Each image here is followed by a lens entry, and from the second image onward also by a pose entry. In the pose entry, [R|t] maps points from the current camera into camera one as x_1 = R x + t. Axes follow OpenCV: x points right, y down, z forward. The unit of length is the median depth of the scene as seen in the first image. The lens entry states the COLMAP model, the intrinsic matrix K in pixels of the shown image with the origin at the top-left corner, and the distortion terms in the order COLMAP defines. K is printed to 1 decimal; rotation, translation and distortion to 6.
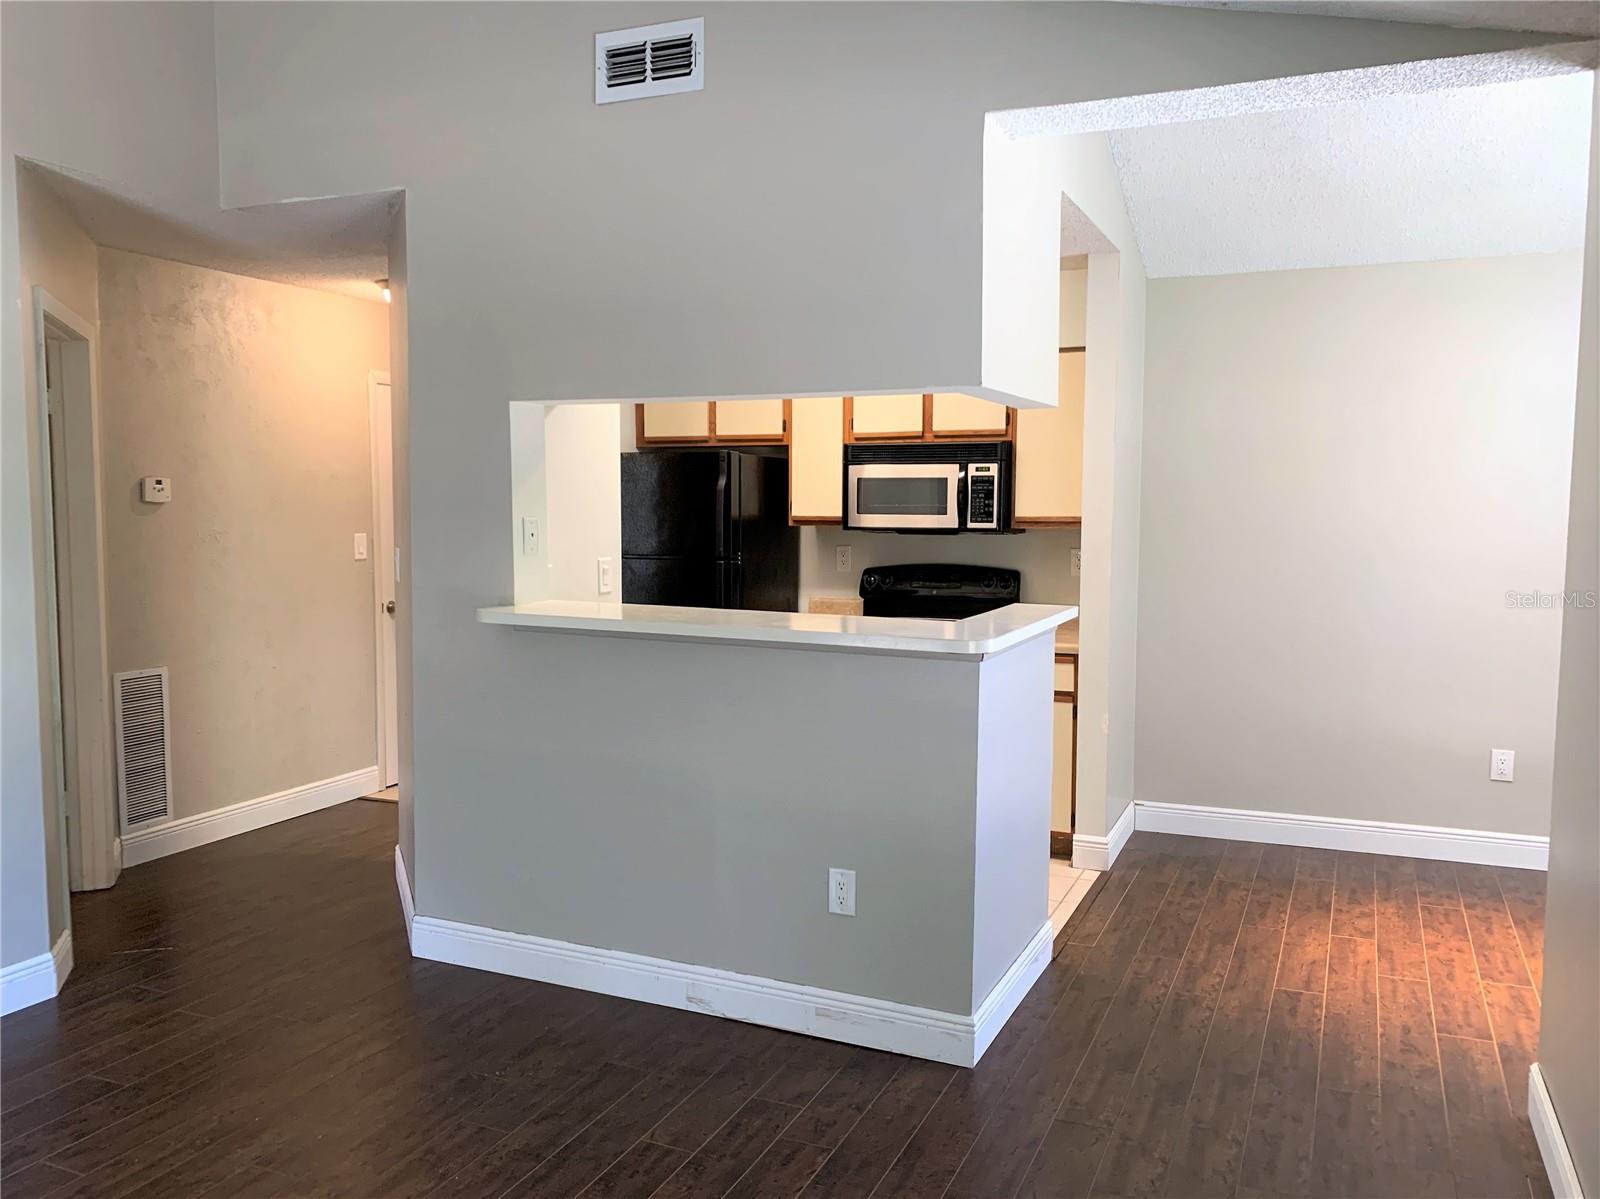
lens RADIAL K [[1284.6, 0, 800.0], [0, 1284.6, 599.5], [0, 0, 1]] dist [0.178464, -0.439252]
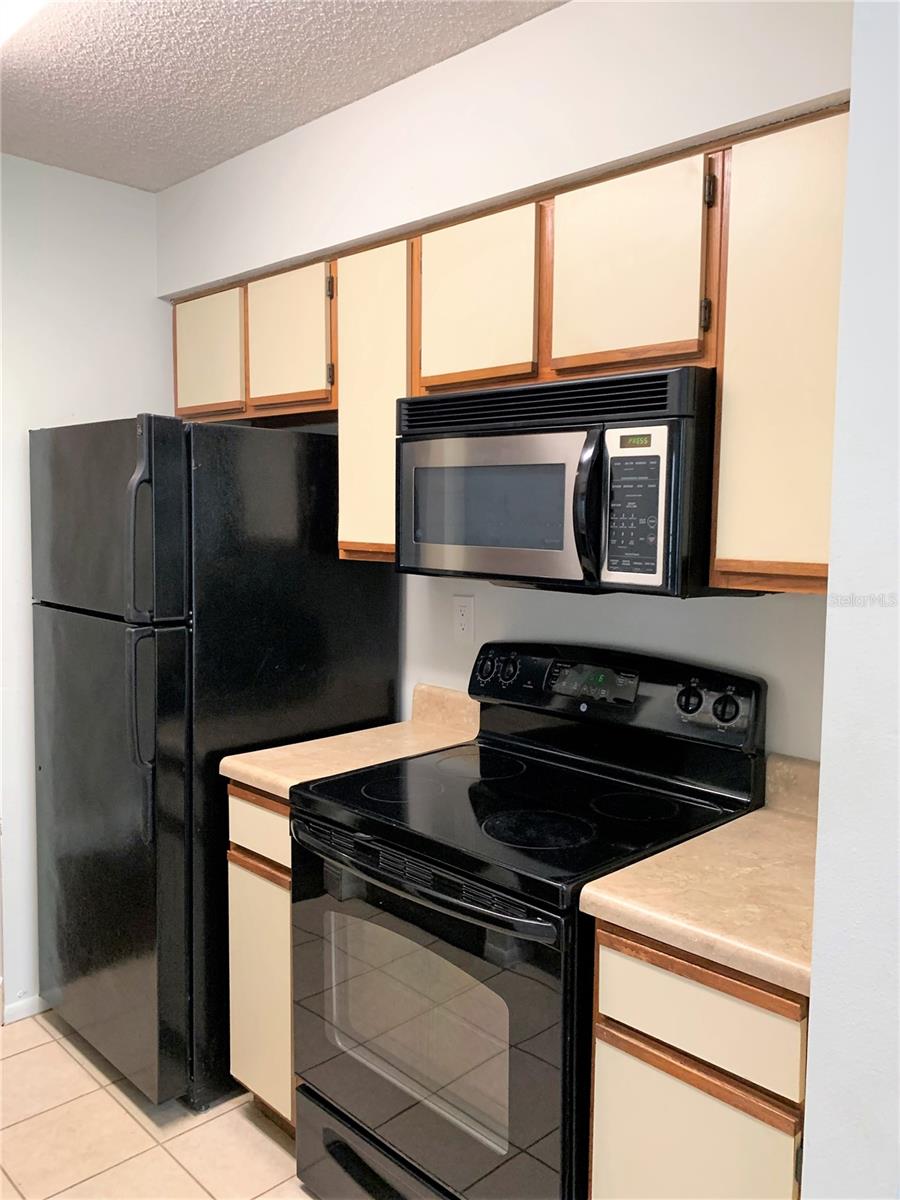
lens RADIAL K [[966.7, 0, 450.0], [0, 966.7, 600.0], [0, 0, 1]] dist [0.009181, -0.002749]
pose [[0.926037, 0.039627, -0.375346, 0.203009], [-0.032542, 0.999153, 0.025200, -0.056279], [0.376026, -0.011122, 0.926542, 0.692093]]
